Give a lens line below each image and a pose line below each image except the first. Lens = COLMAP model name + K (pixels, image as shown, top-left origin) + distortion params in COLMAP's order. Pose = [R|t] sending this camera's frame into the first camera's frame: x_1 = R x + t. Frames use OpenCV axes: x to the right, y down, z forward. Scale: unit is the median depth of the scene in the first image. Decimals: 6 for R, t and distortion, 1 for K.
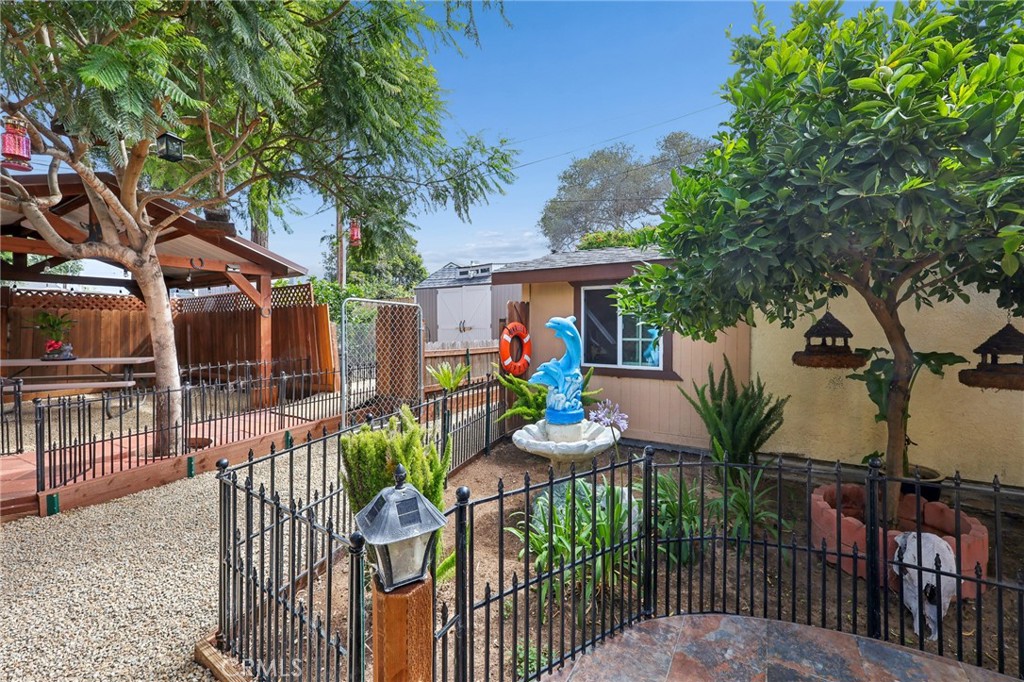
lens RADIAL K [[417.9, 0, 512.6], [0, 417.9, 325.5], [0, 0, 1]] dist [-0.000156, -0.000290]
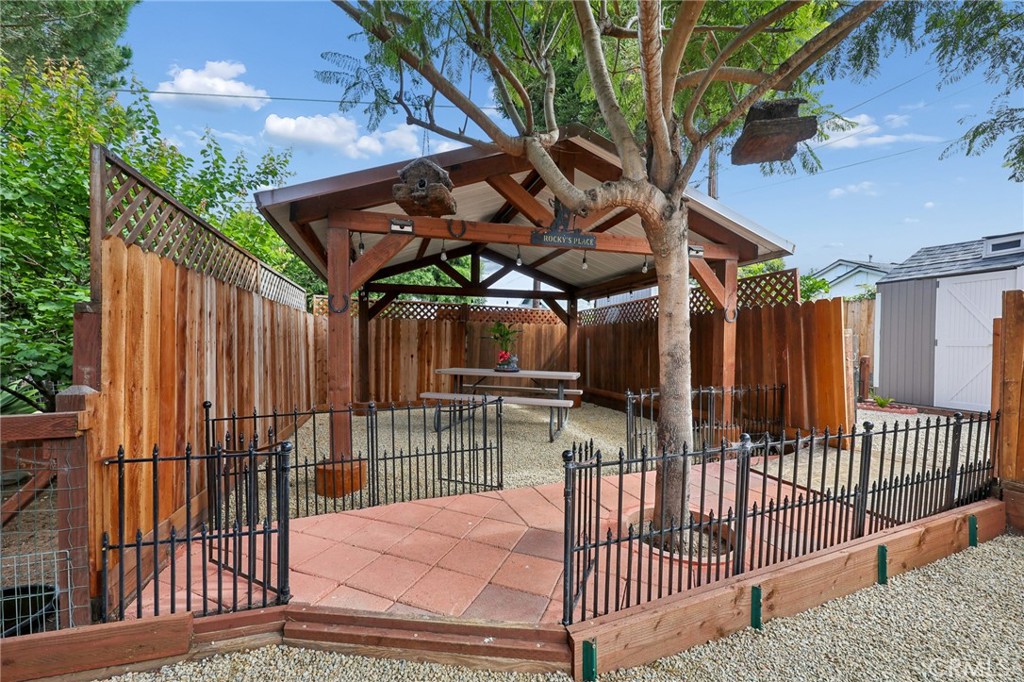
lens RADIAL K [[417.9, 0, 517.3], [0, 417.9, 343.1], [0, 0, 1]] dist [-0.000156, -0.000290]
pose [[0.754190, 0.006612, -0.656623, -0.410195], [-0.009620, 0.999953, -0.000981, 0.017163], [0.656585, 0.007057, 0.754219, 0.270033]]
